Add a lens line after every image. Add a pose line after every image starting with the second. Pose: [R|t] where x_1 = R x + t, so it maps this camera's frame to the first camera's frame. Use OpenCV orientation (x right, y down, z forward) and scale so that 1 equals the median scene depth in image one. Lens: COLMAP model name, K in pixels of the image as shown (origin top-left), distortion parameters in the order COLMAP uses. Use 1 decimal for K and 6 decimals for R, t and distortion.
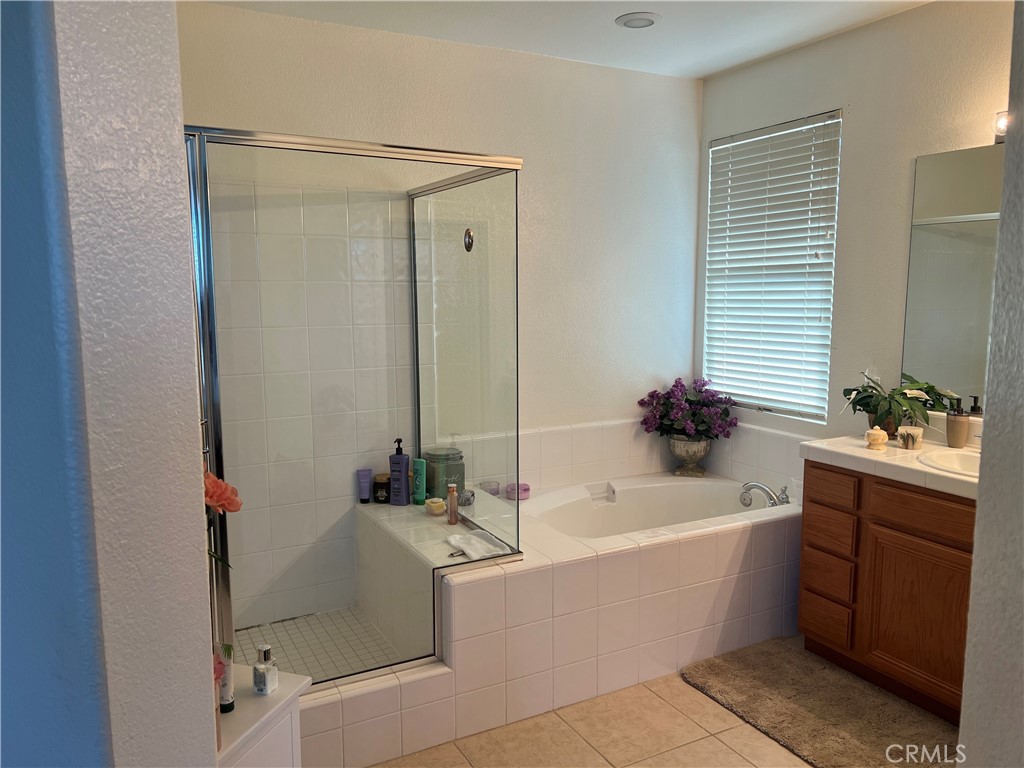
lens RADIAL K [[767.3, 0, 517.5], [0, 767.3, 394.2], [0, 0, 1]] dist [0.076561, -0.096042]
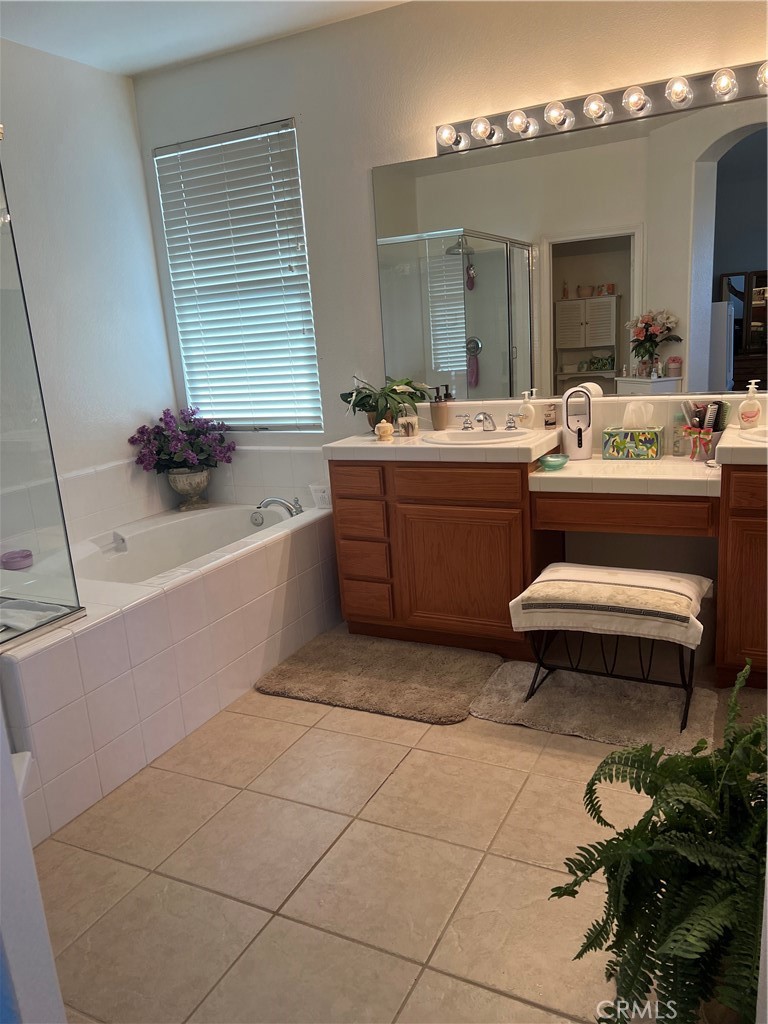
lens RADIAL K [[767.3, 0, 382.4], [0, 767.3, 523.1], [0, 0, 1]] dist [0.076561, -0.096042]
pose [[0.819396, -0.191863, 0.540165, -0.134124], [0.143926, 0.980997, 0.130116, 0.036386], [-0.554865, -0.028873, 0.831439, 0.070258]]
